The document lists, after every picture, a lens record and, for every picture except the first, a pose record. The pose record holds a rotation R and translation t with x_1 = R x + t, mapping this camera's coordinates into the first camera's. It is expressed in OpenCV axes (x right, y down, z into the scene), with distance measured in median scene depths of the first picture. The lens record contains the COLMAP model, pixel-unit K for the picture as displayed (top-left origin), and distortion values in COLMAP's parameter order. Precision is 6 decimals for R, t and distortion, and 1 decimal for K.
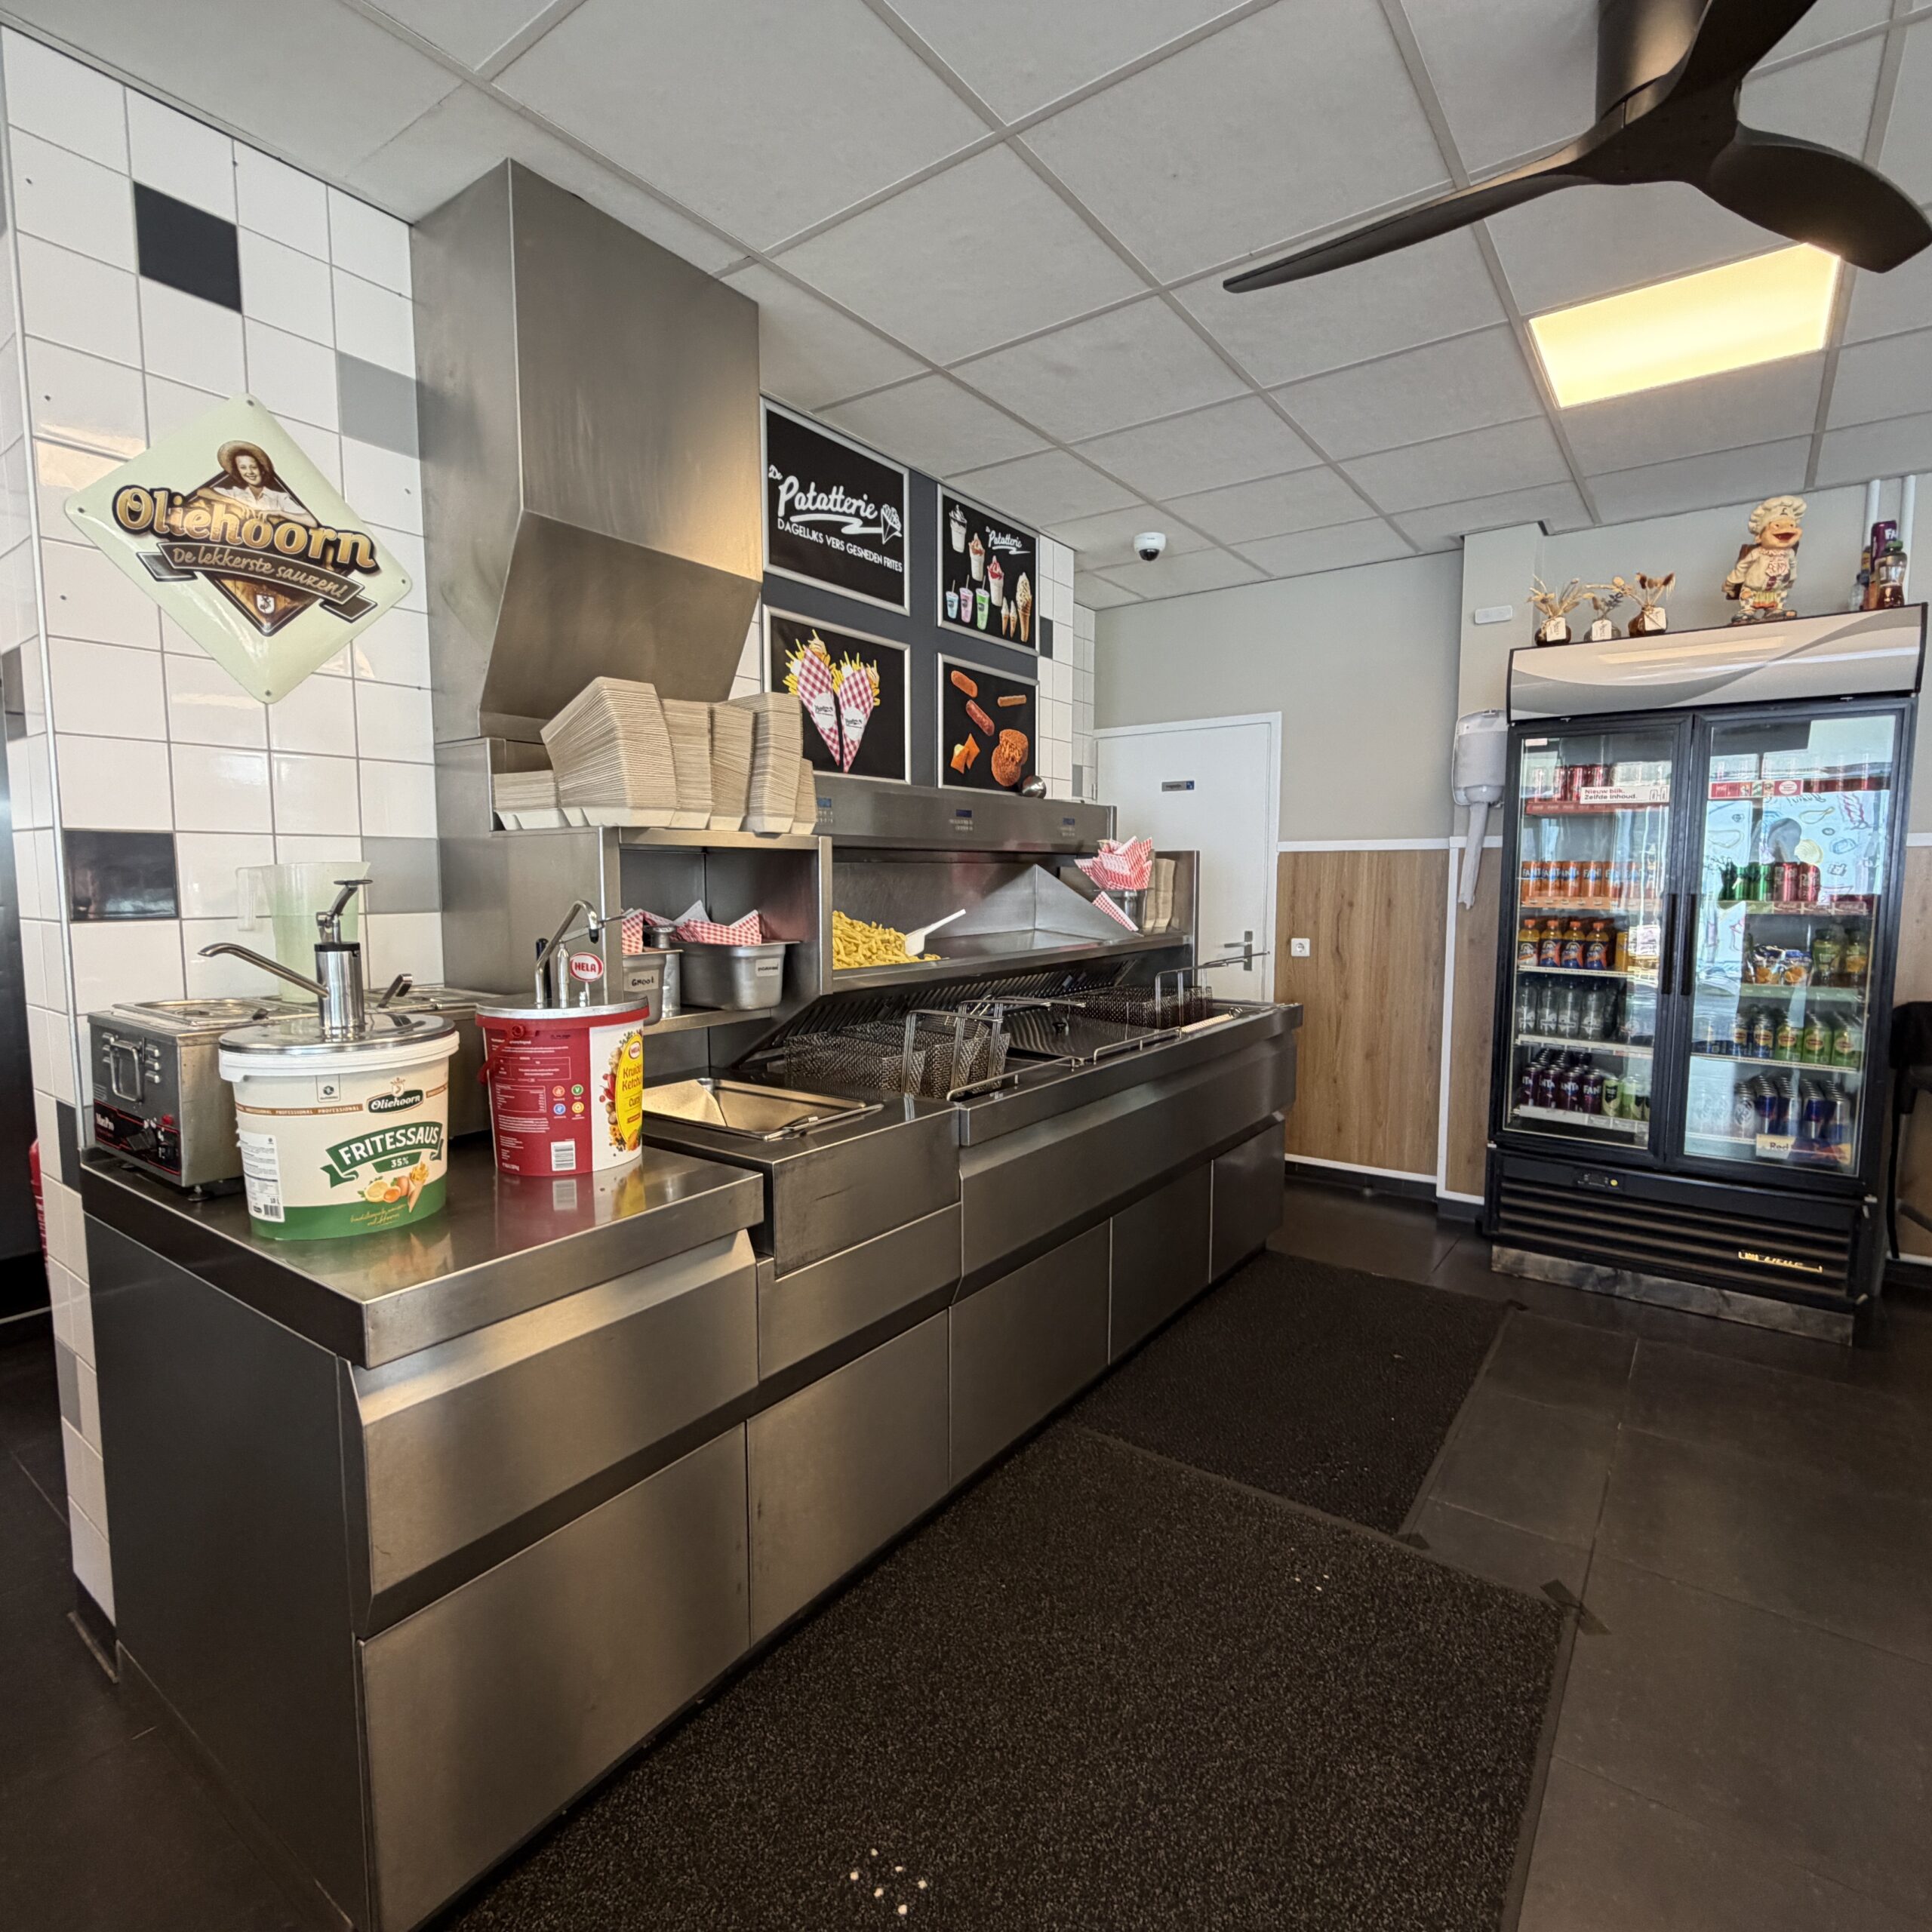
lens RADIAL K [[1042.0, 0, 959.9], [0, 1042.0, 963.4], [0, 0, 1]] dist [-0.001282, -0.000420]
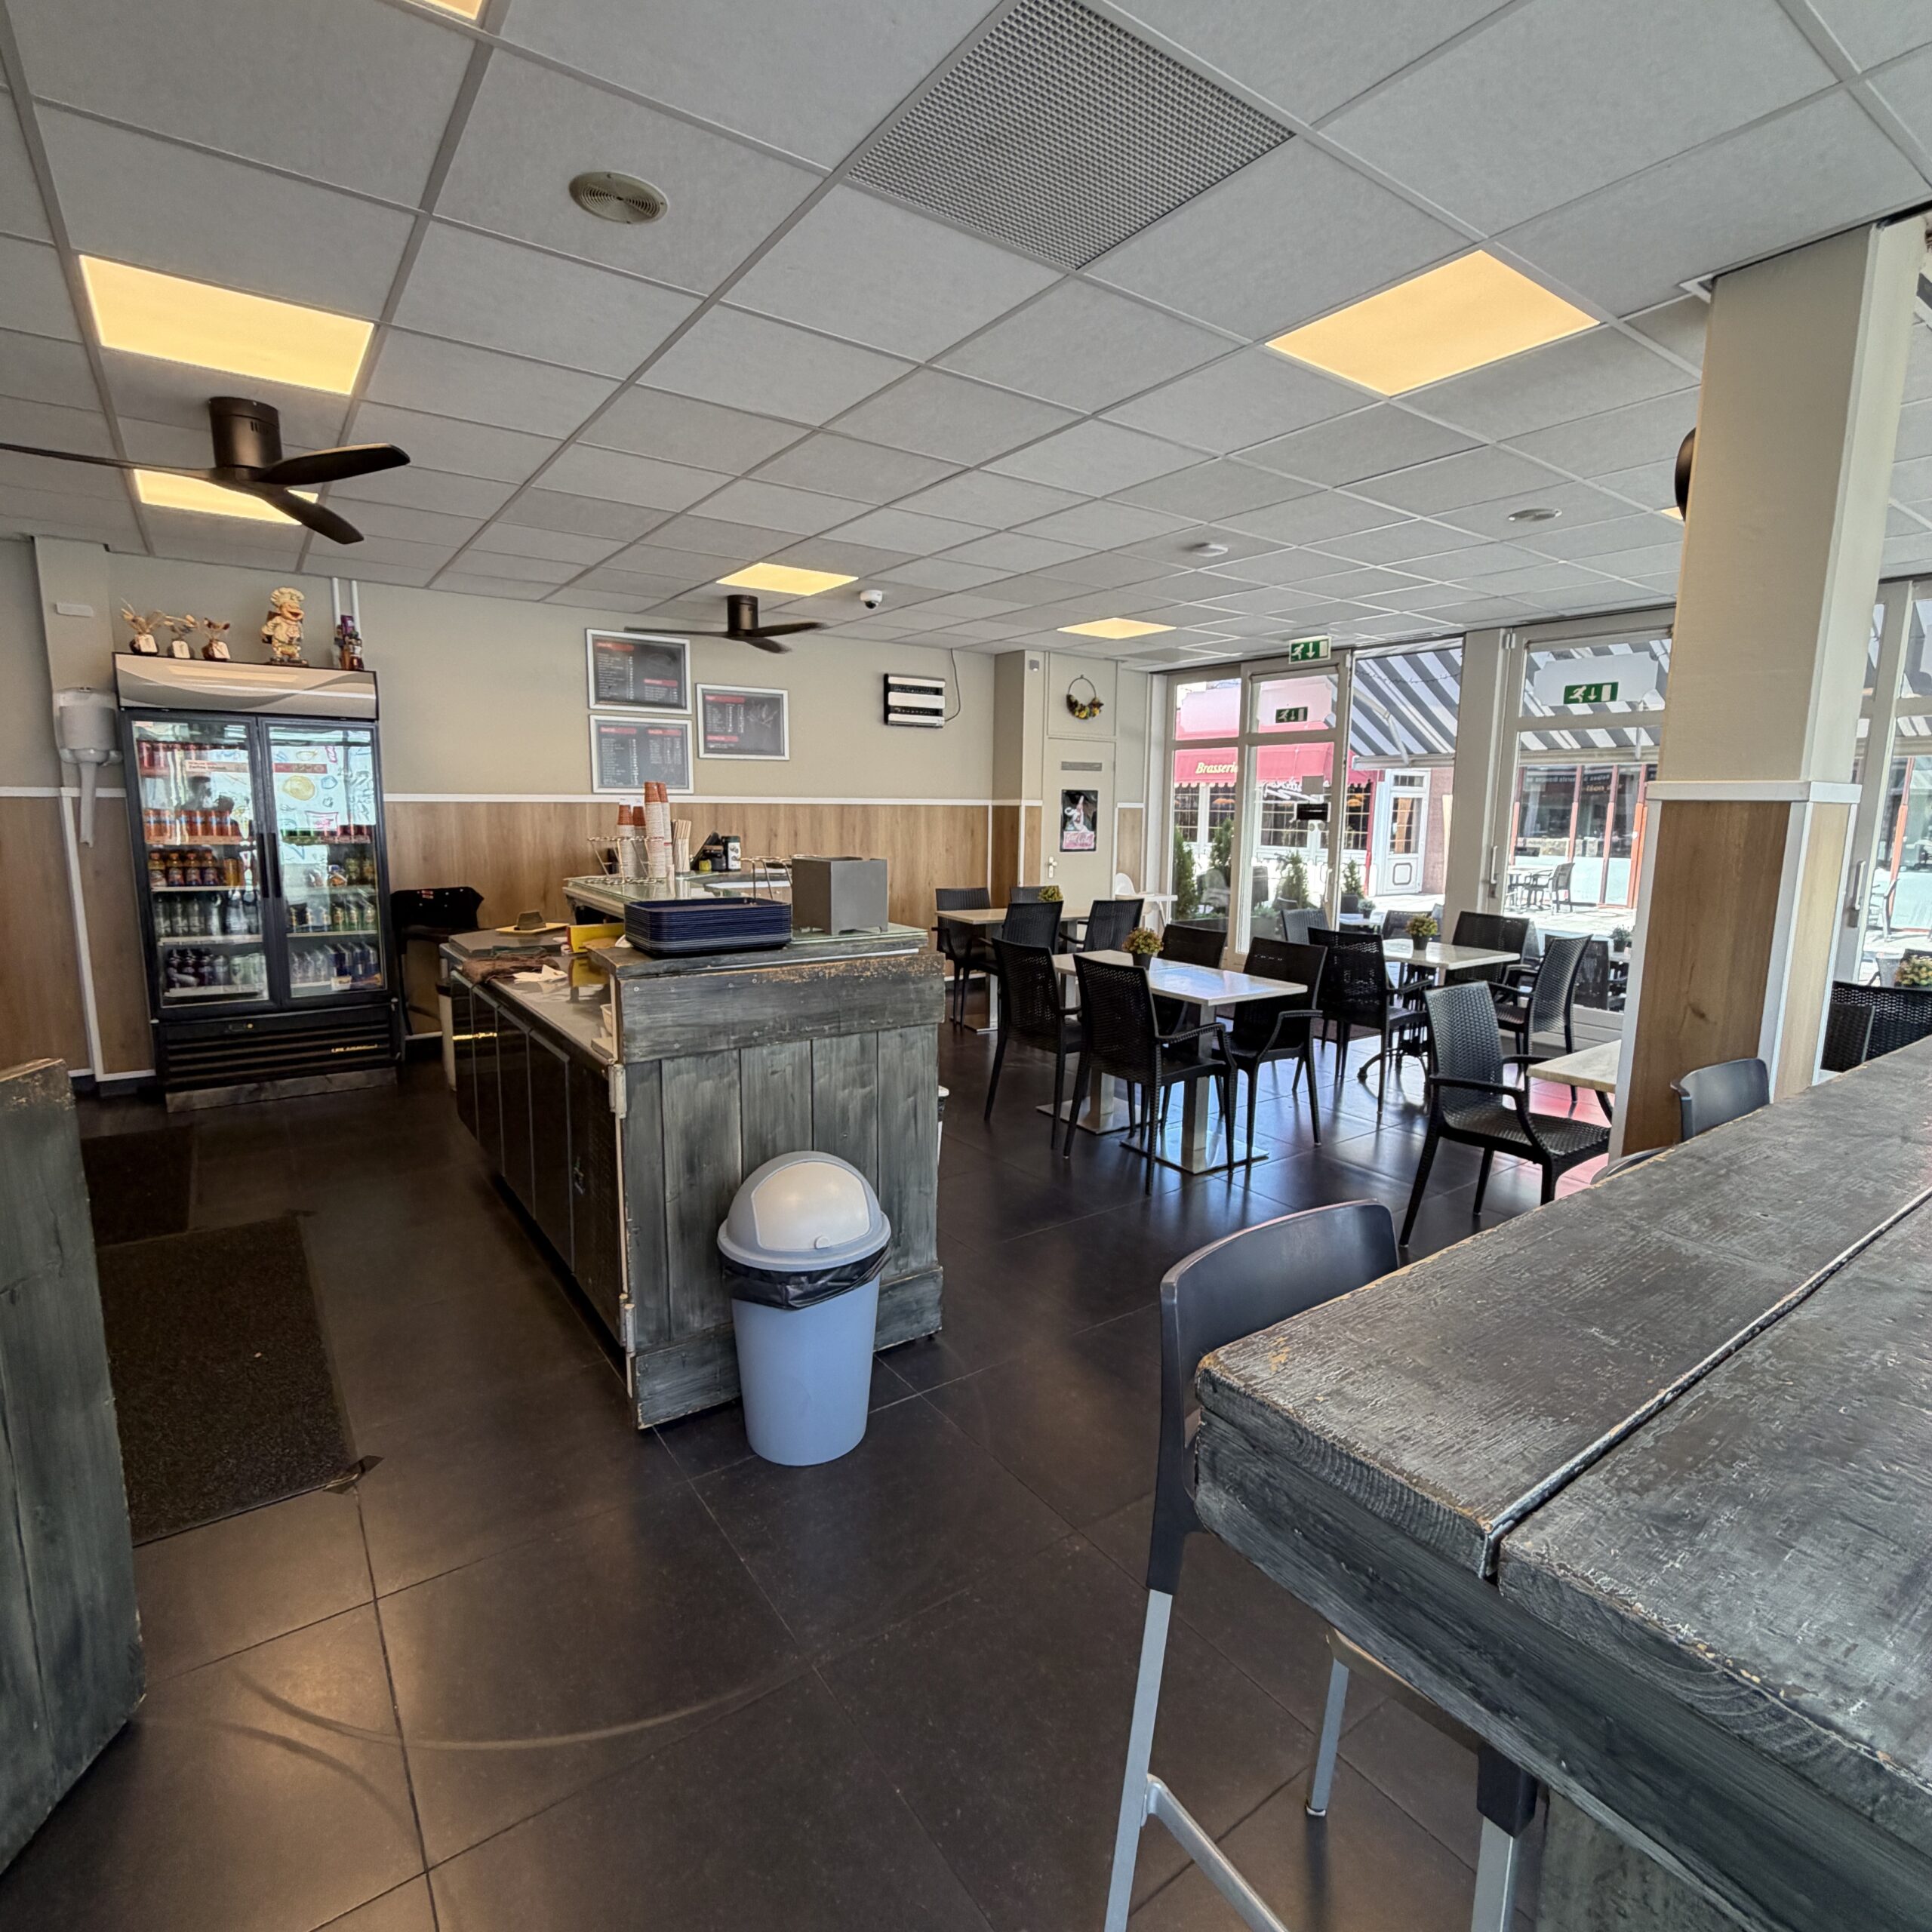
lens RADIAL K [[1028.8, 0, 967.3], [0, 1028.8, 956.6], [0, 0, 1]] dist [0.001012, -0.000109]
pose [[0.305888, -0.139403, 0.941806, -0.444536], [0.070805, 0.989814, 0.123512, 0.000592], [-0.949431, 0.028904, 0.312642, -0.456316]]
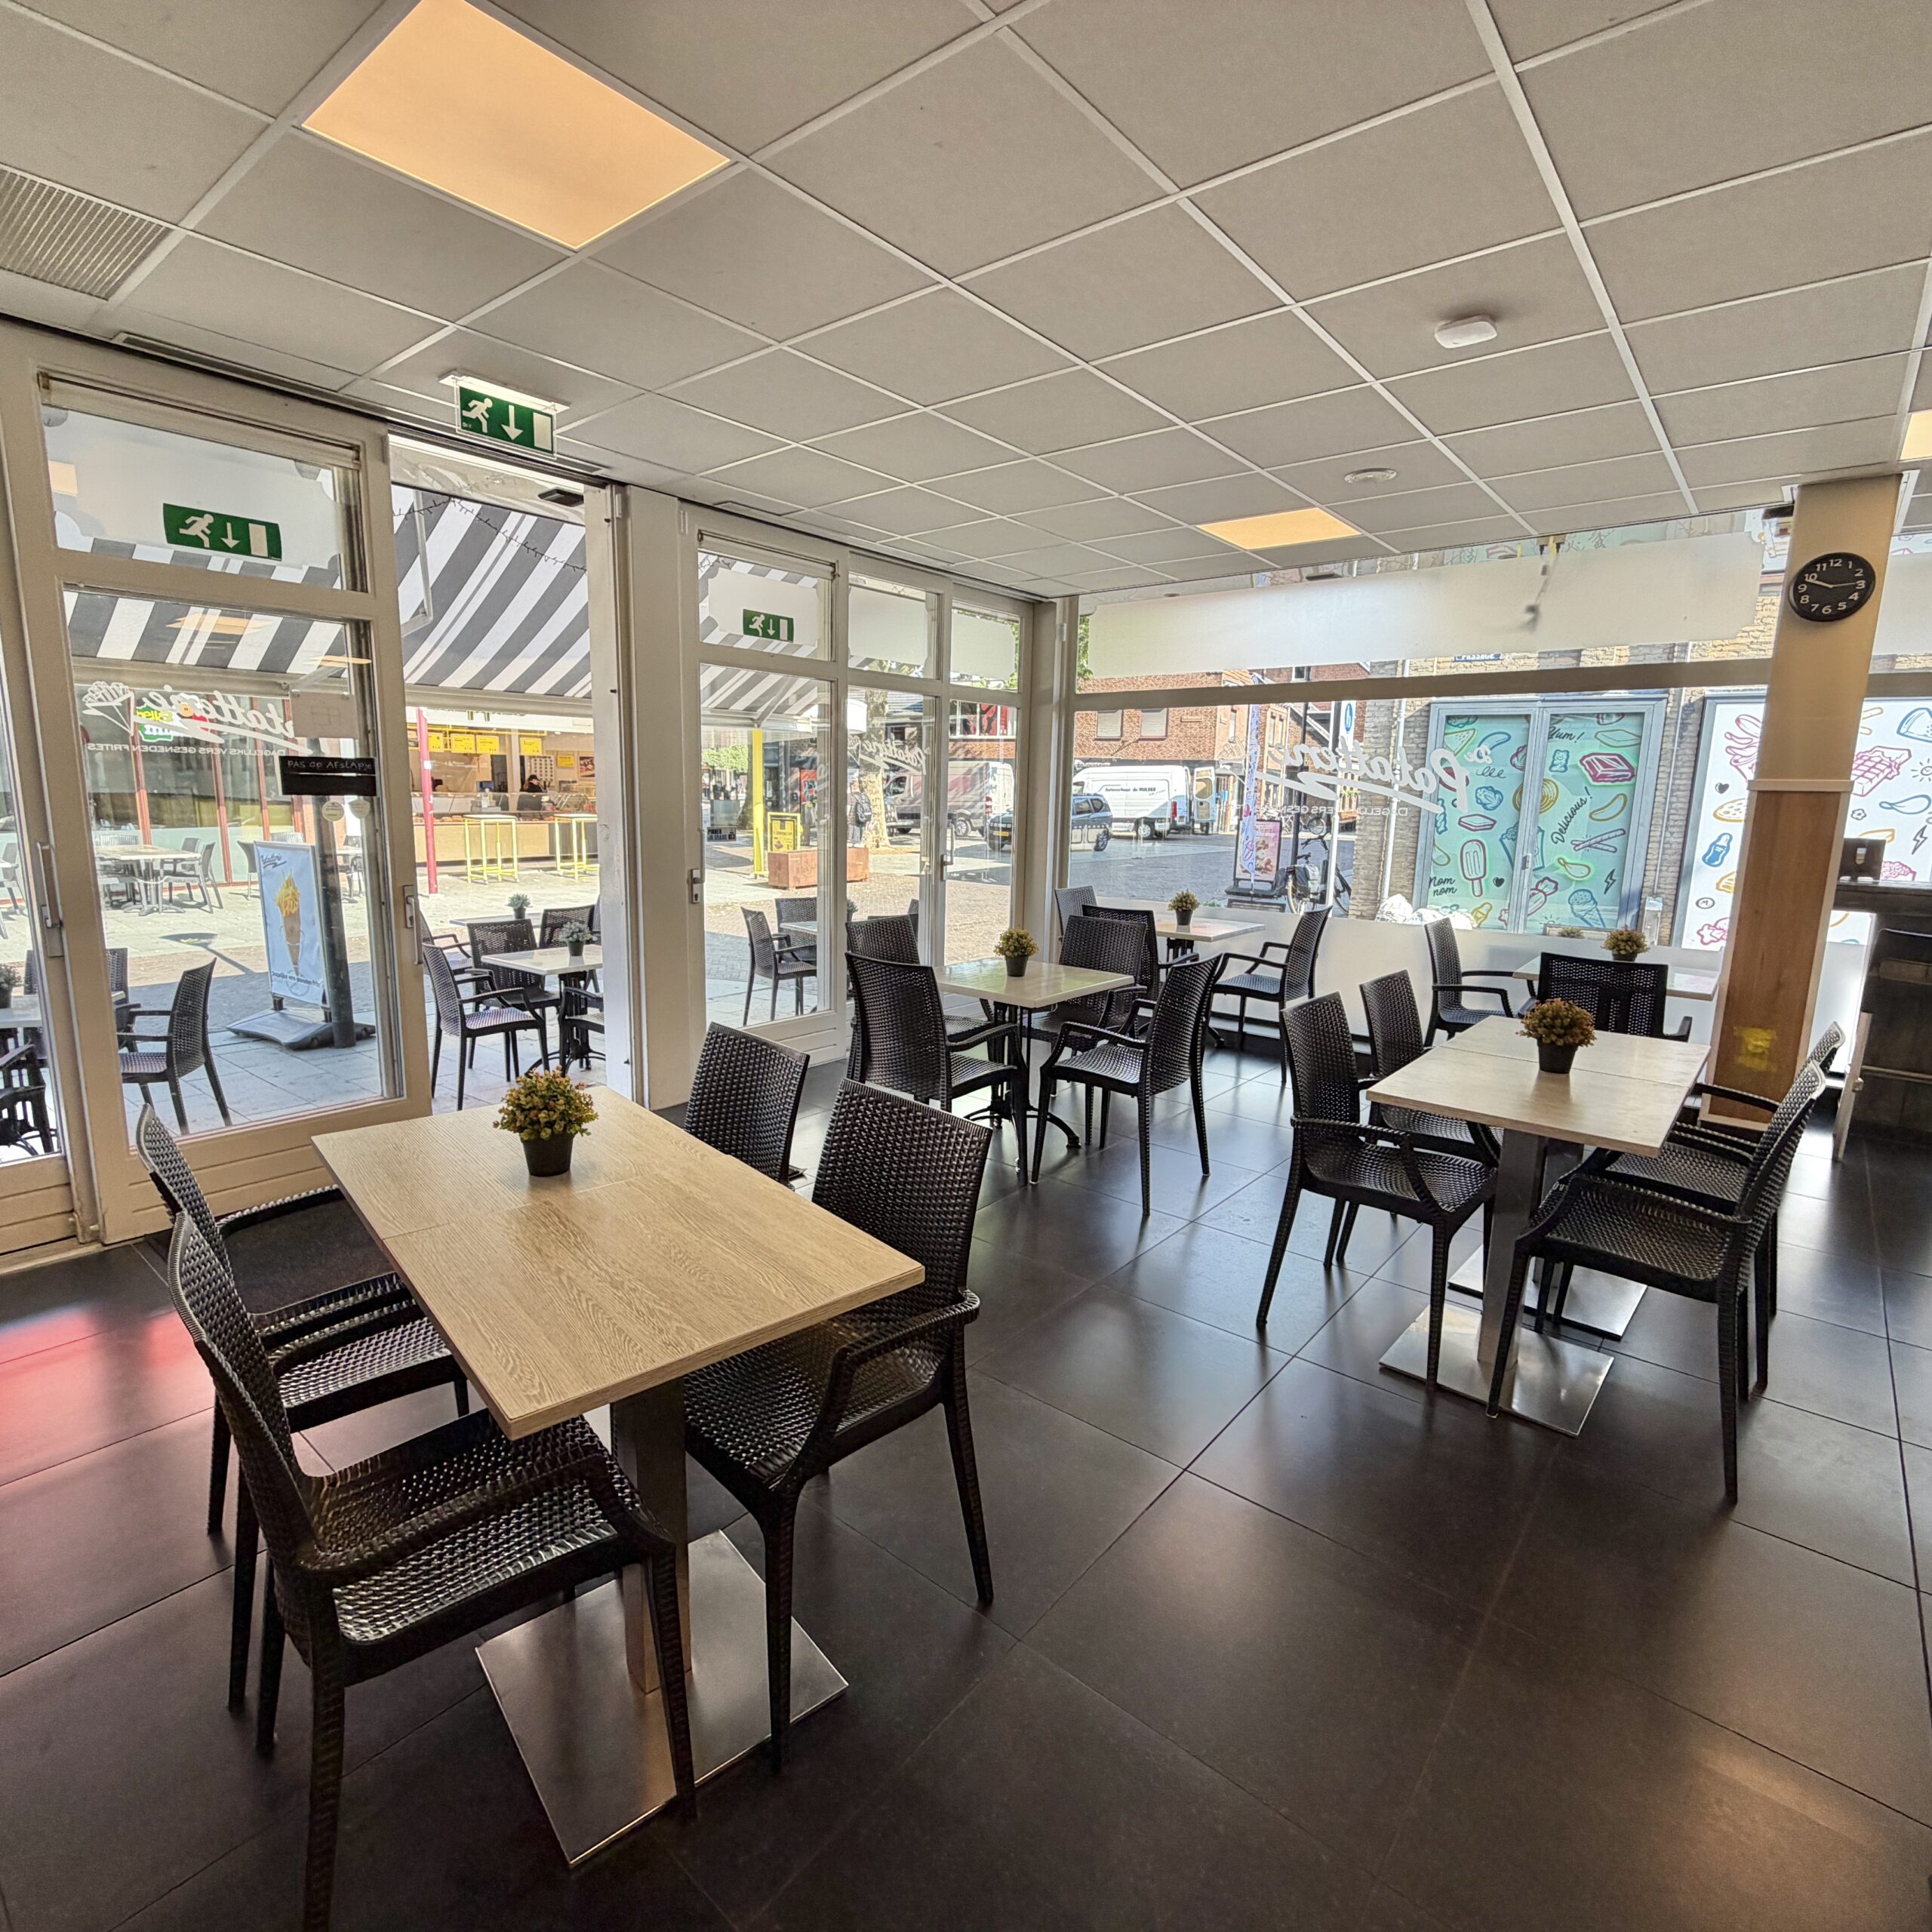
lens RADIAL K [[1027.4, 0, 964.1], [0, 1027.4, 962.4], [0, 0, 1]] dist [-0.001918, -0.000081]
pose [[-0.998250, -0.030545, 0.050628, 1.368574], [-0.016768, 0.967327, 0.252976, -0.073047], [-0.056701, 0.251684, -0.966147, 0.554498]]
